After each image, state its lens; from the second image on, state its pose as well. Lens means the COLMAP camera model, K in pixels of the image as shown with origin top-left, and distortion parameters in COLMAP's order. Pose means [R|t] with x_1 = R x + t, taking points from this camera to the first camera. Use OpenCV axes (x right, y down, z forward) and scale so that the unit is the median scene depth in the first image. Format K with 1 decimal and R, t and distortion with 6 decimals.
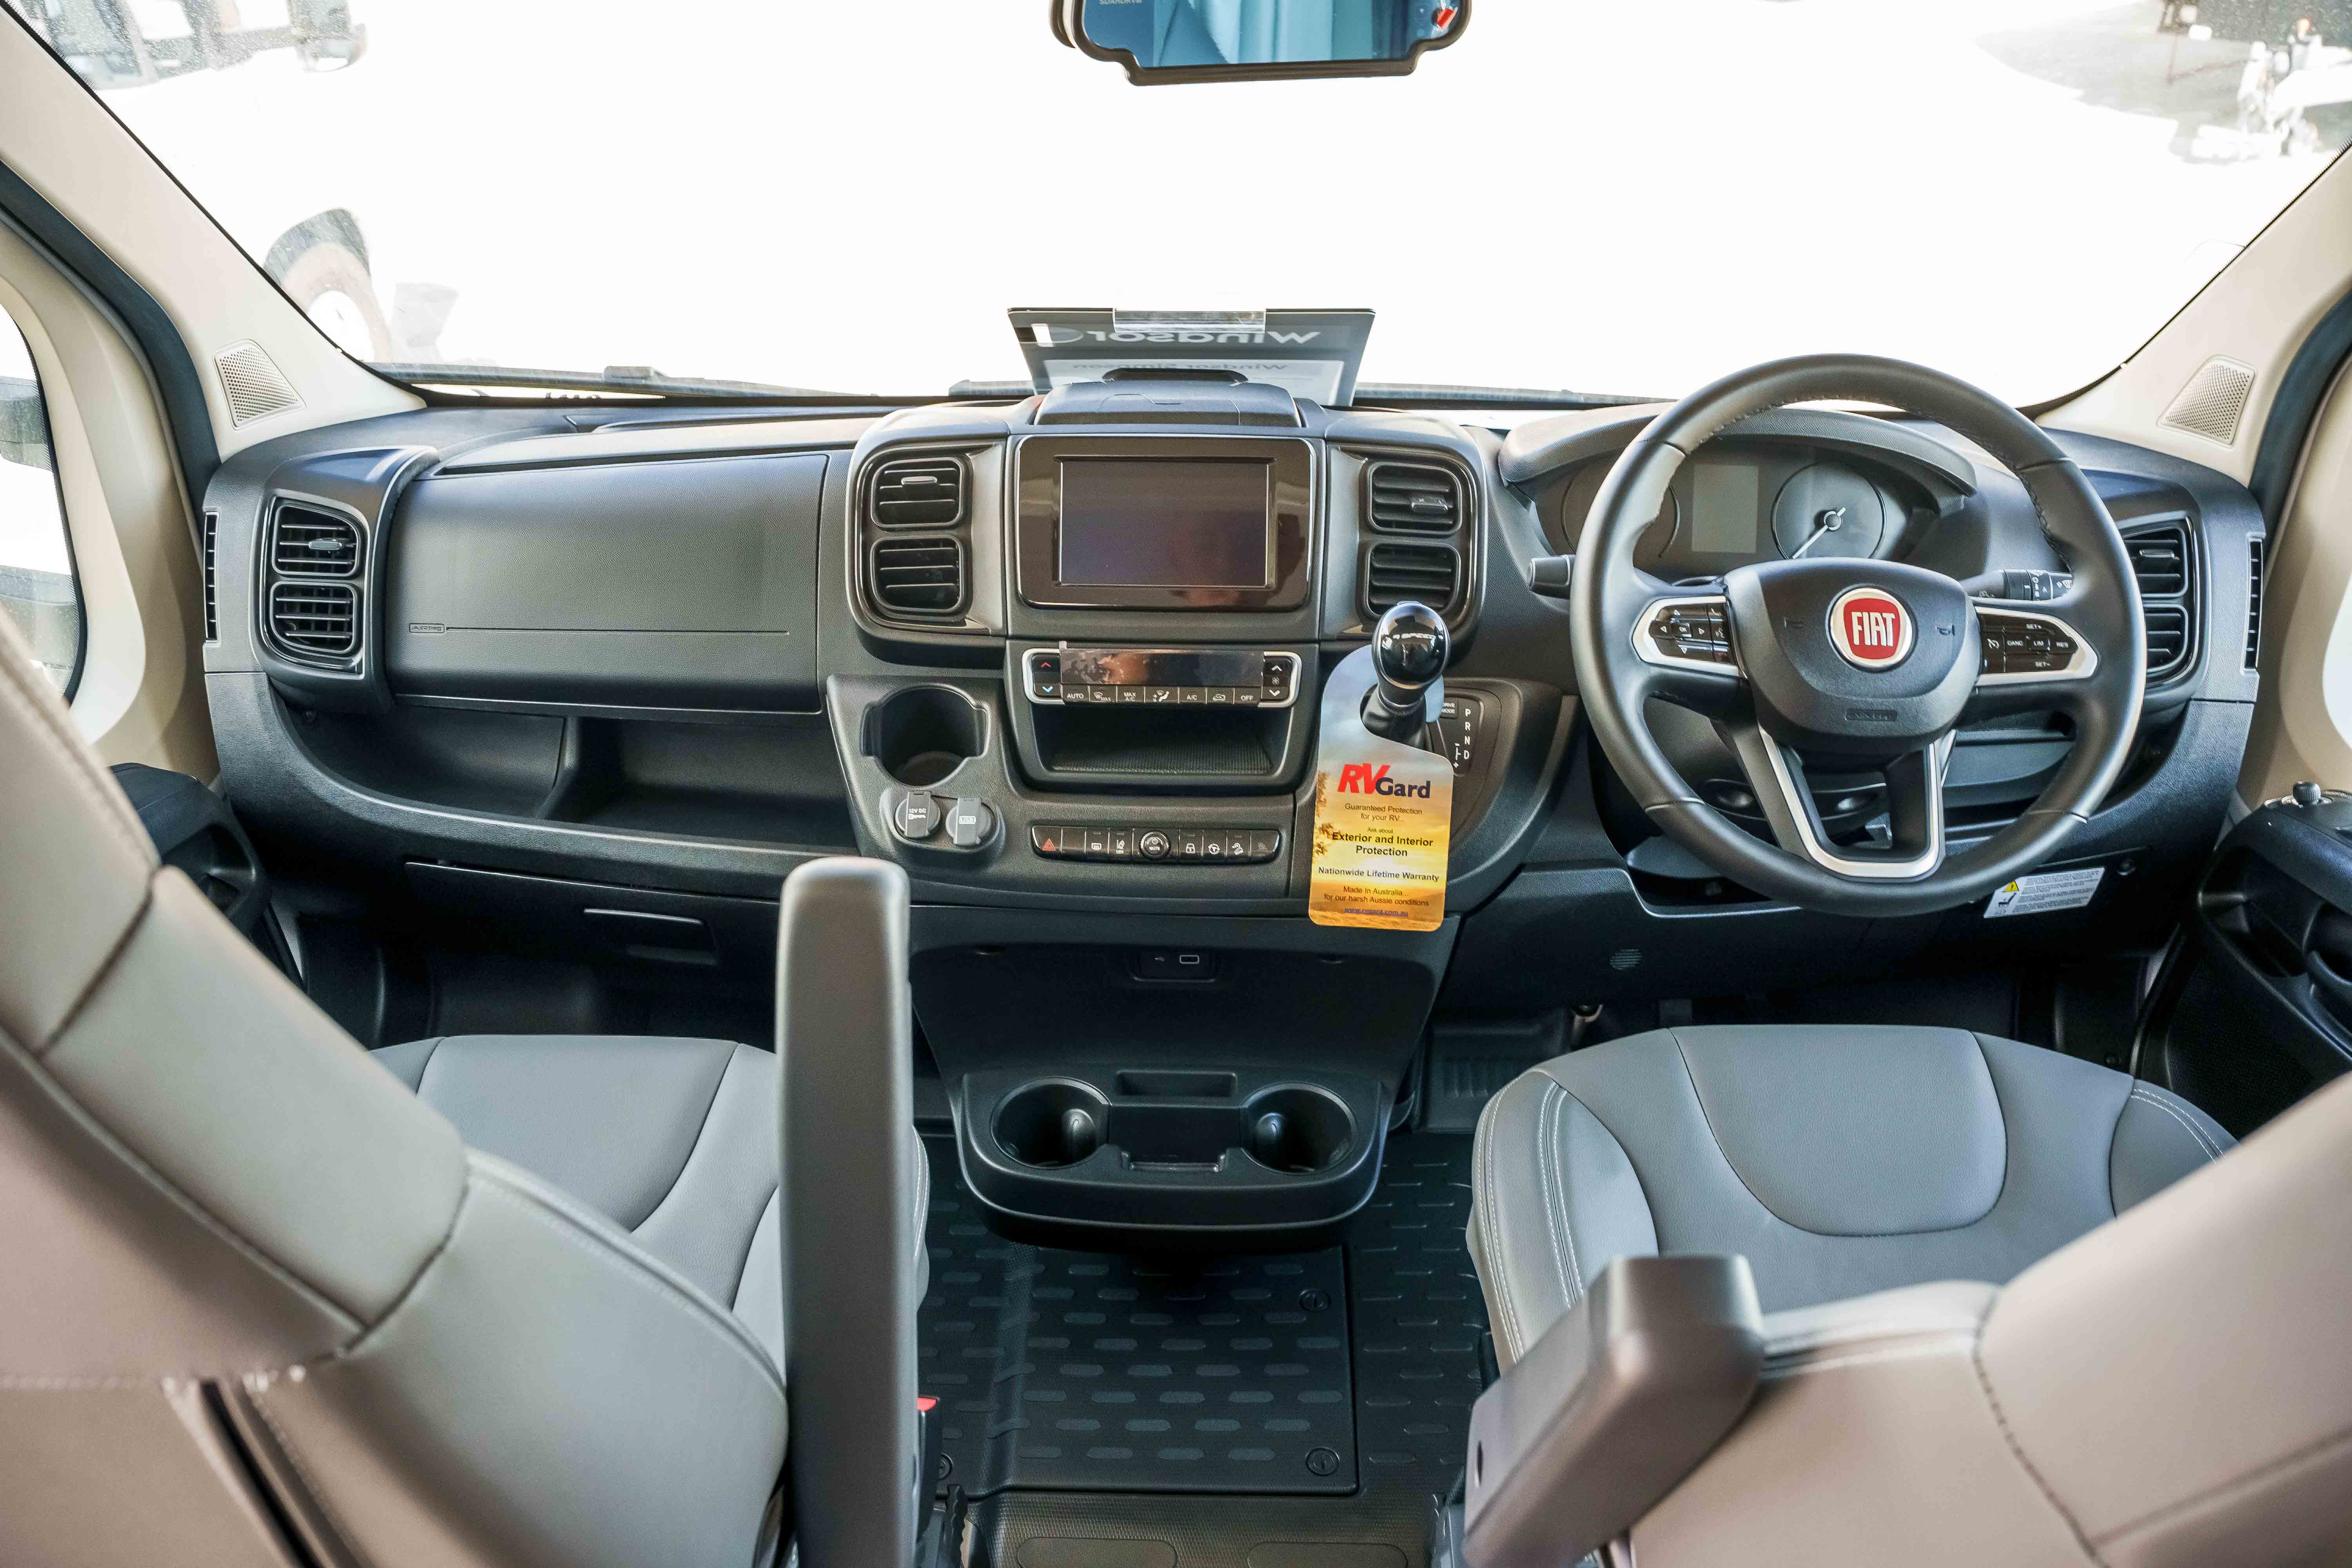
lens RADIAL K [[1874.7, 0, 1177.2], [0, 1874.7, 782.9], [0, 0, 1]] dist [-0.173183, 0.119176]
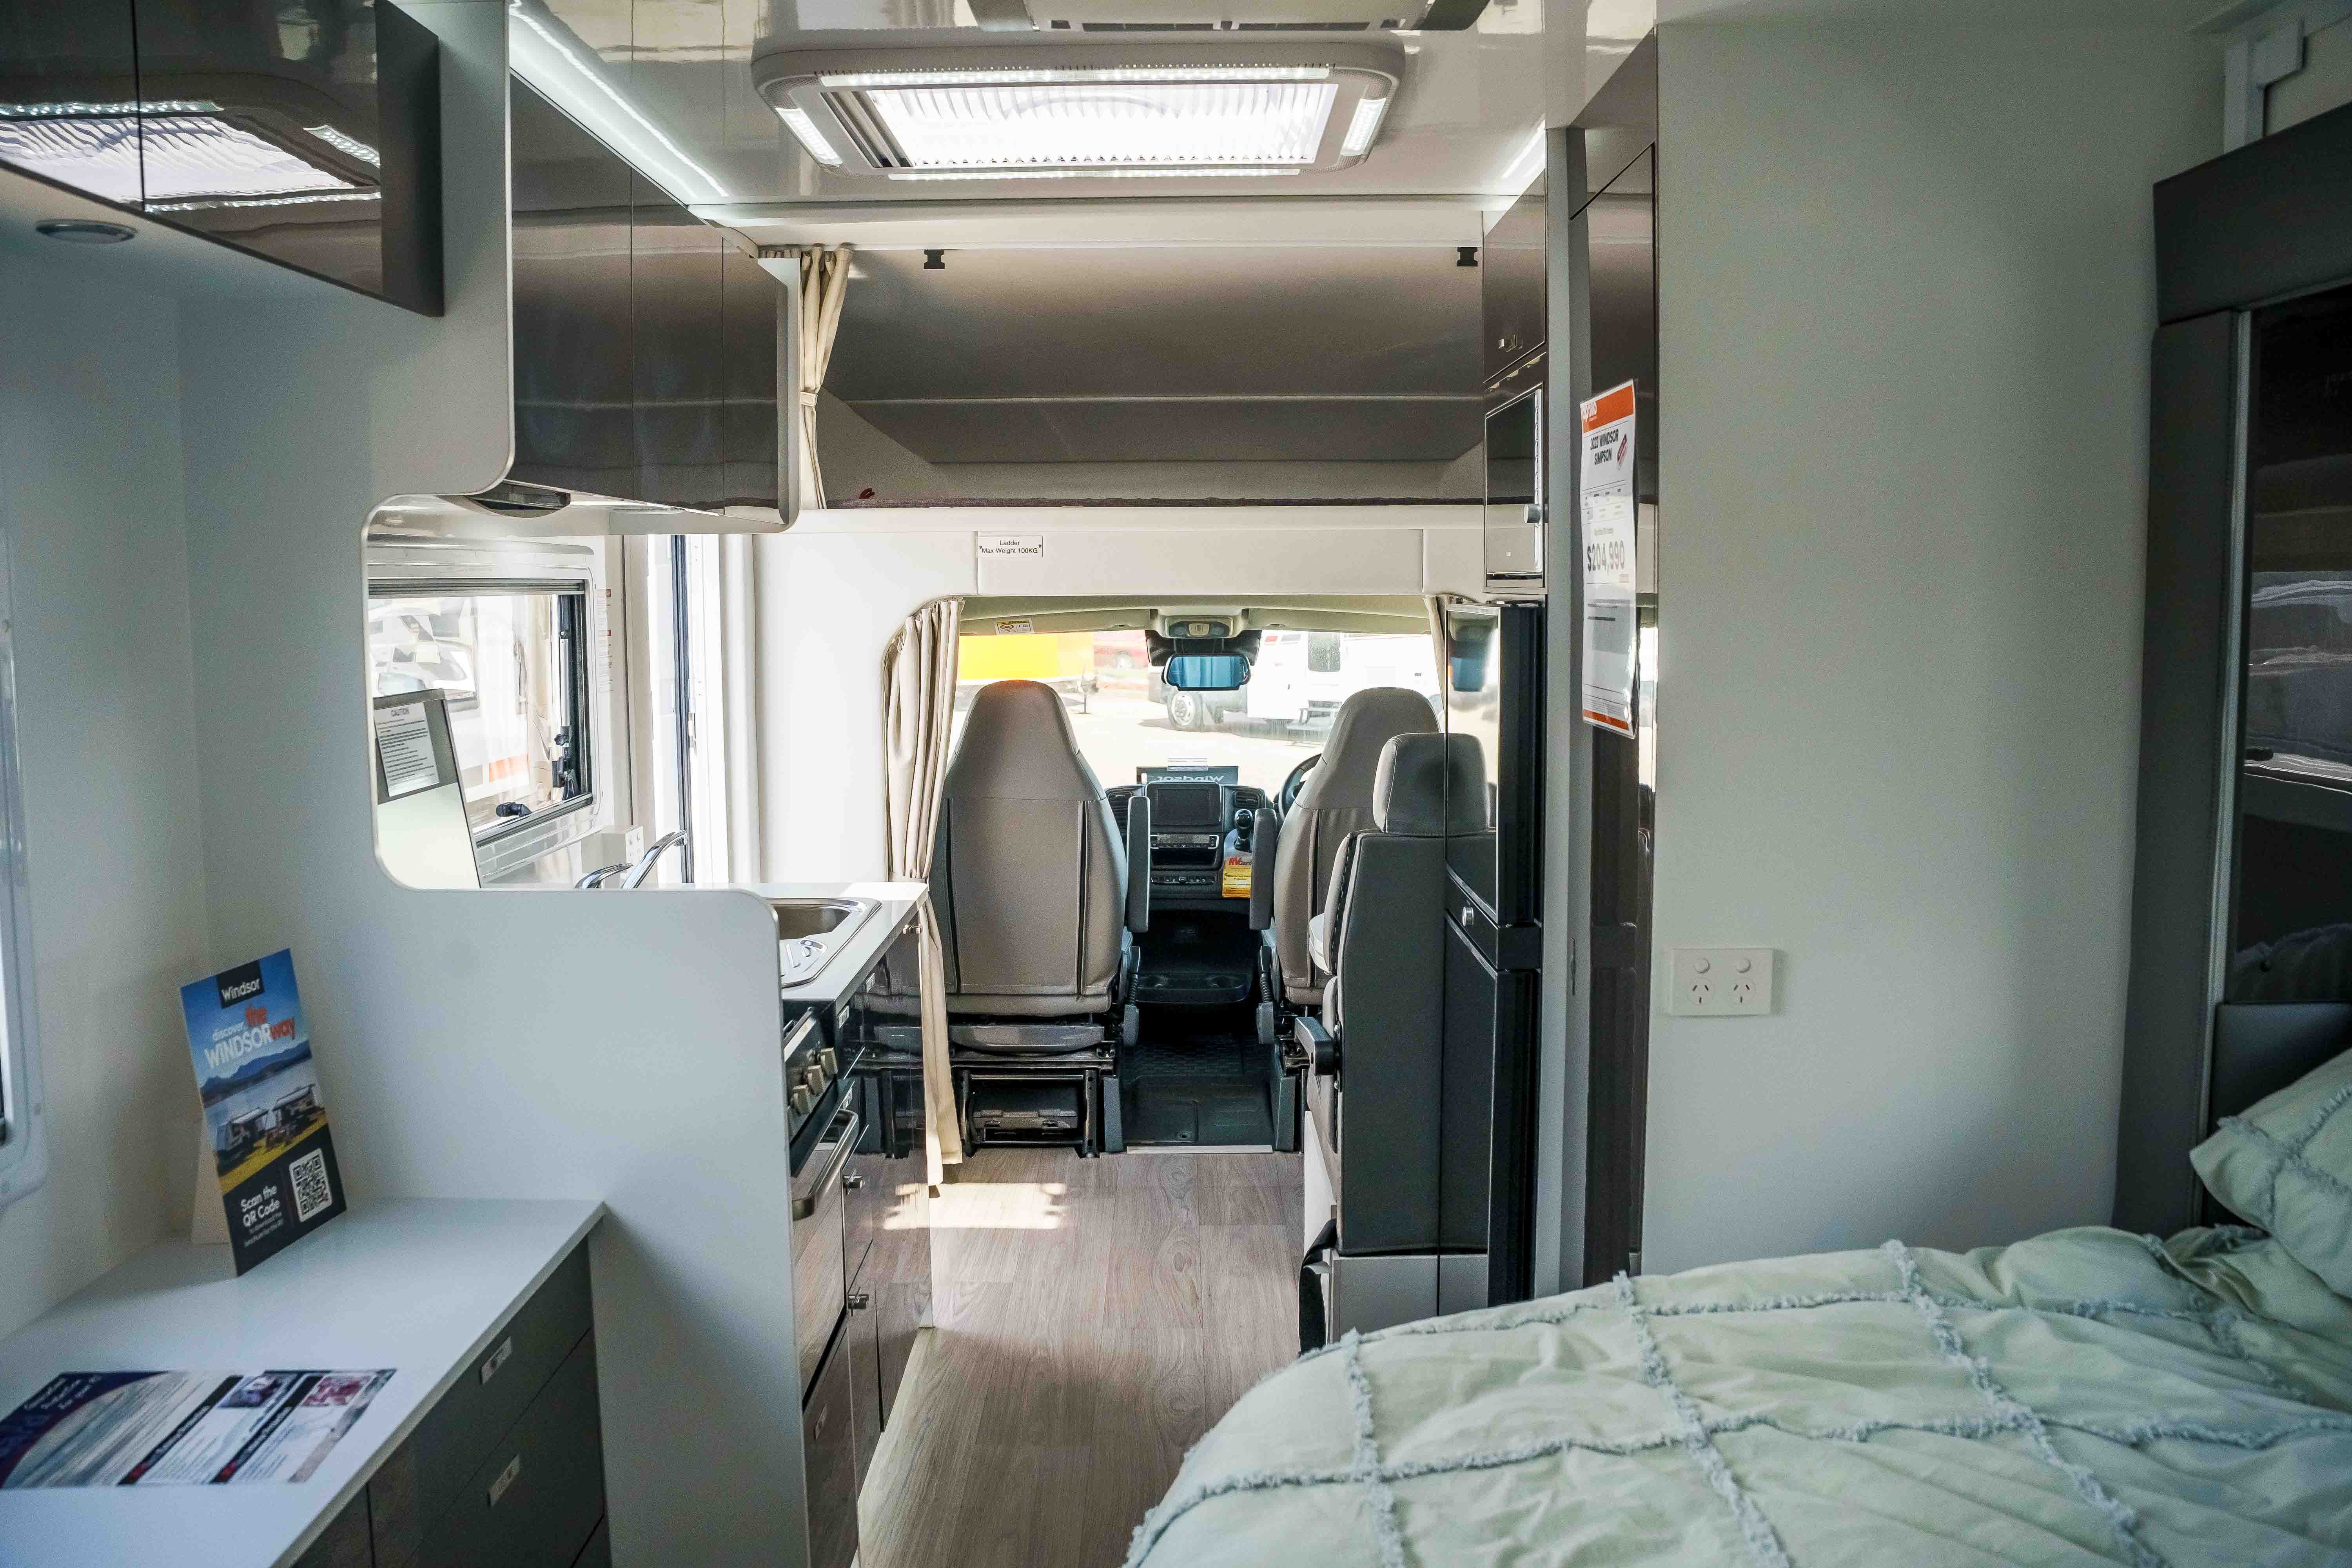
lens RADIAL K [[1874.7, 0, 1173.0], [0, 1874.7, 779.1], [0, 0, 1]] dist [-0.173183, 0.119176]
pose [[0.999216, -0.003785, 0.039421, -0.185986], [0.019257, 0.916247, -0.400151, 1.414402], [-0.034605, 0.400597, 0.915601, -2.680265]]
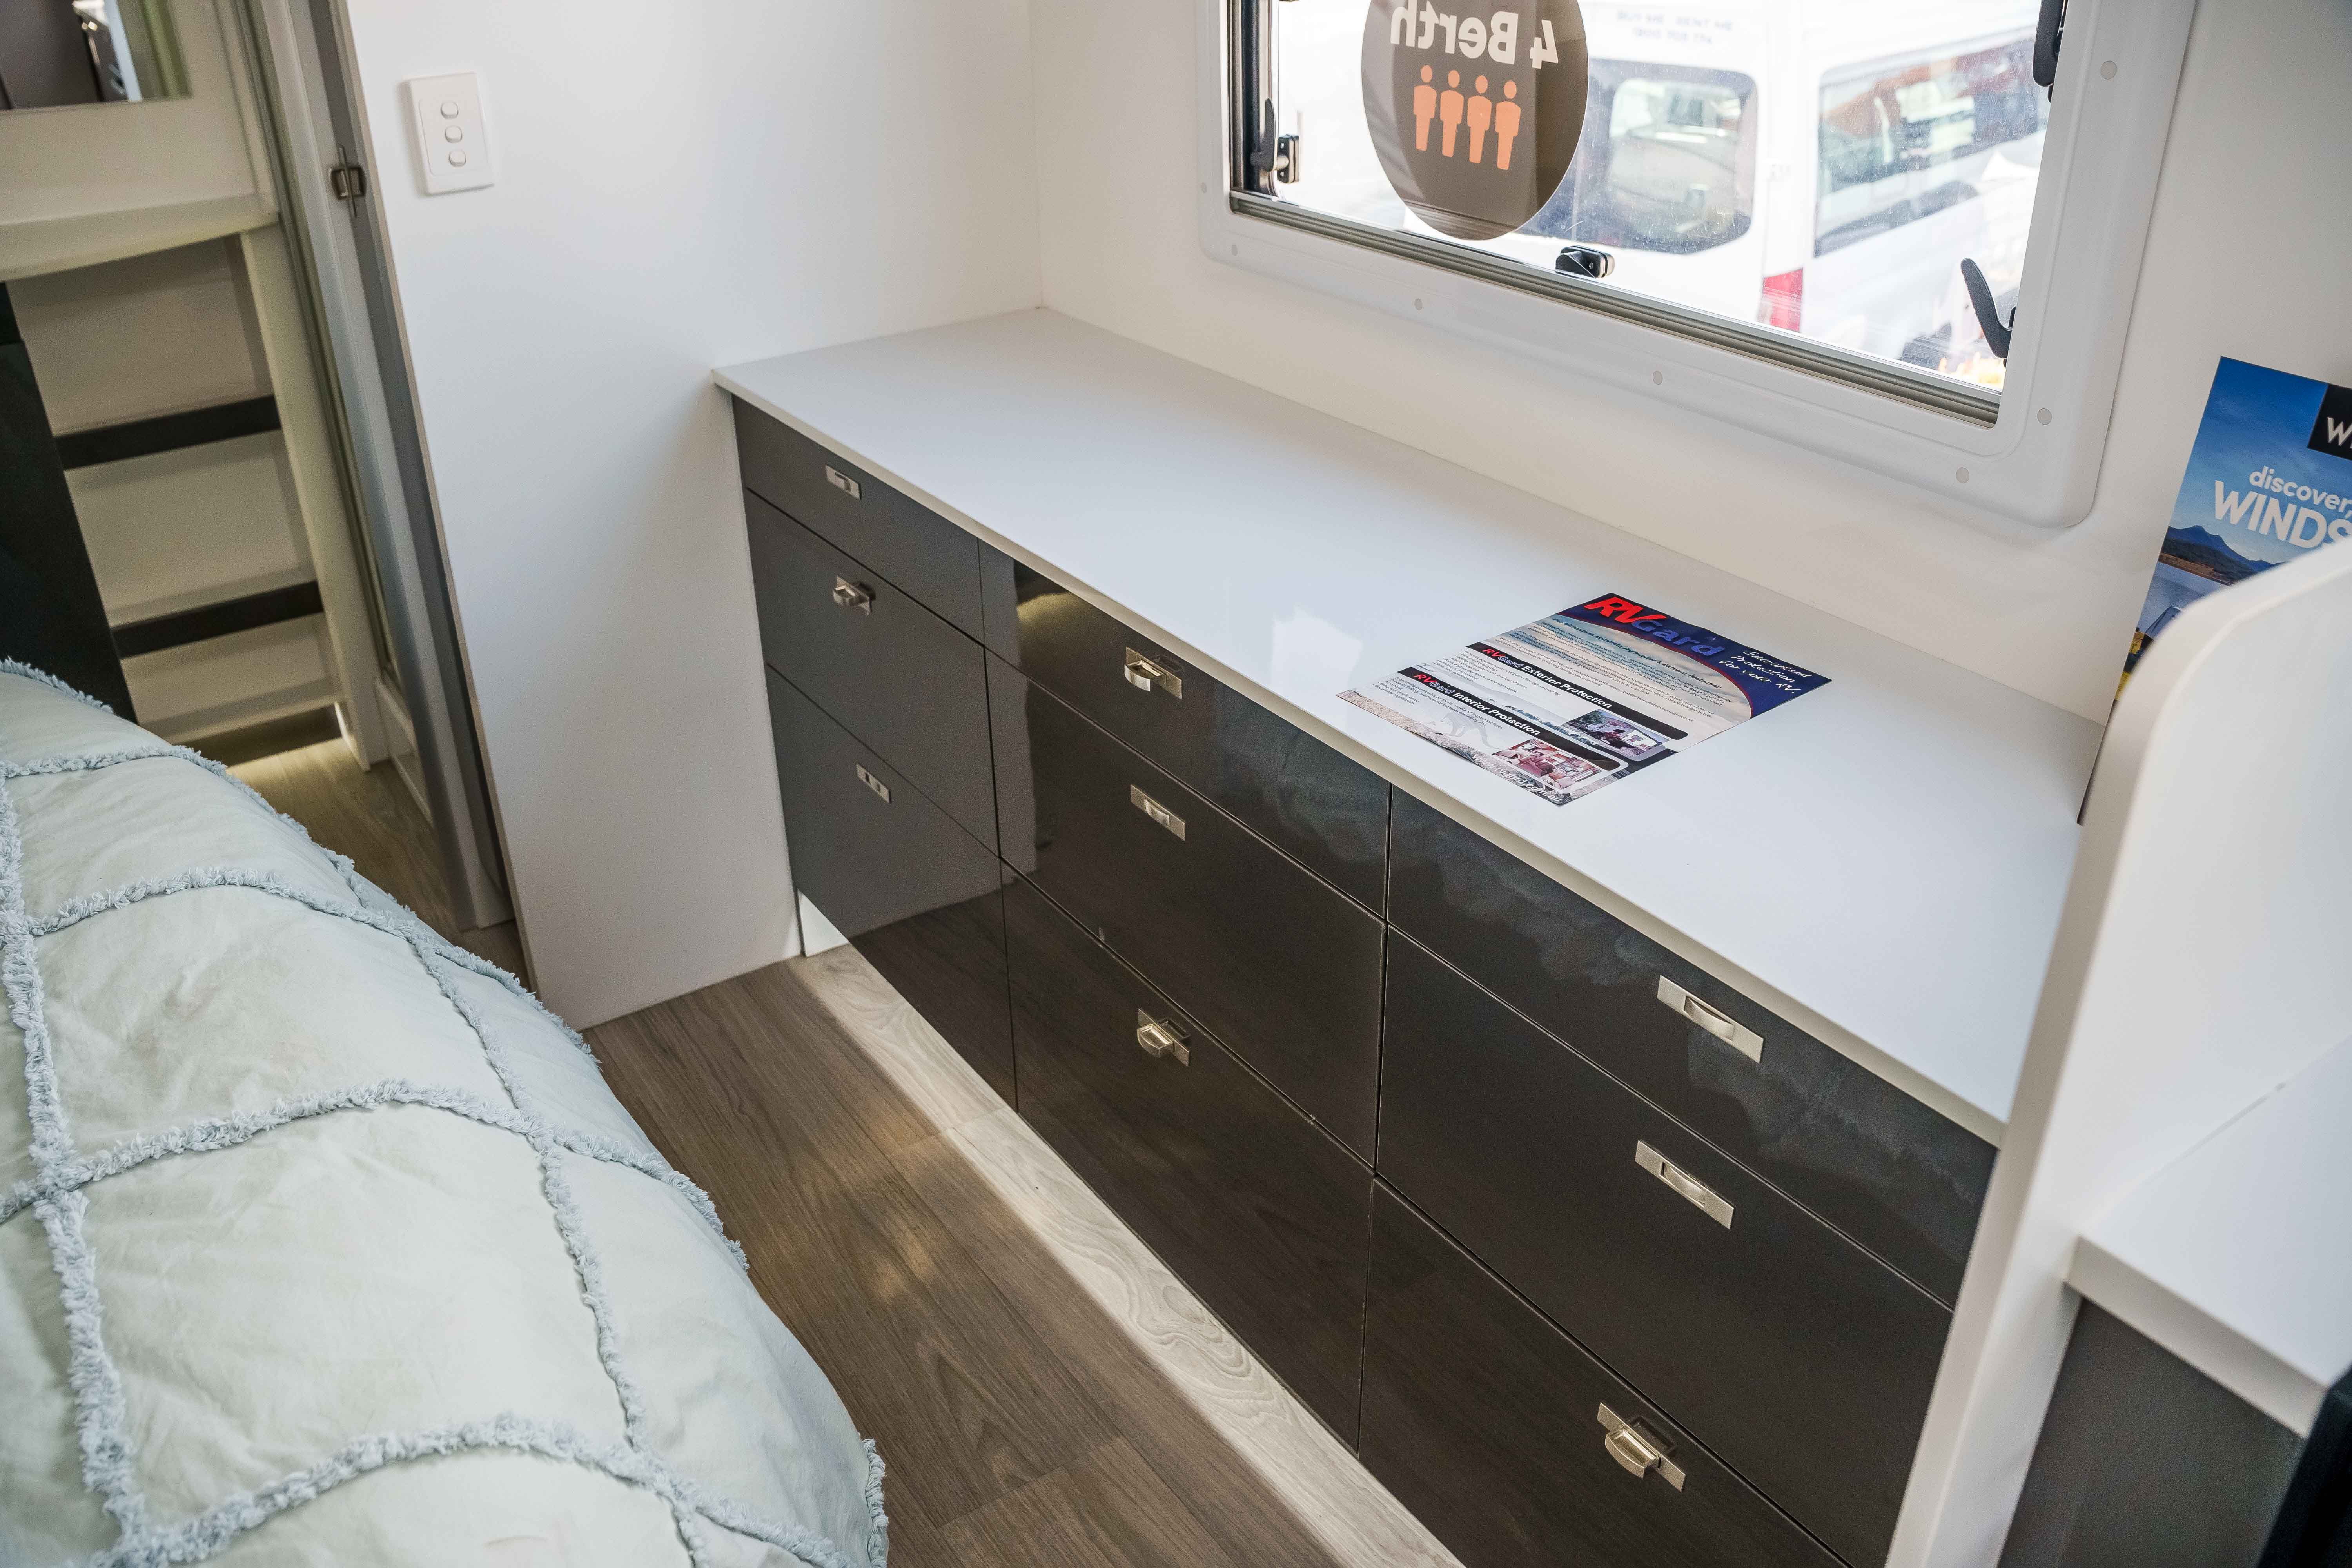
lens RADIAL K [[1874.7, 0, 1177.1], [0, 1874.7, 790.0], [0, 0, 1]] dist [-0.173183, 0.119176]
pose [[-0.809961, 0.292978, -0.508063, -0.110428], [-0.271969, 0.579878, 0.767968, 0.952263], [0.519612, 0.760201, -0.389997, -1.763343]]
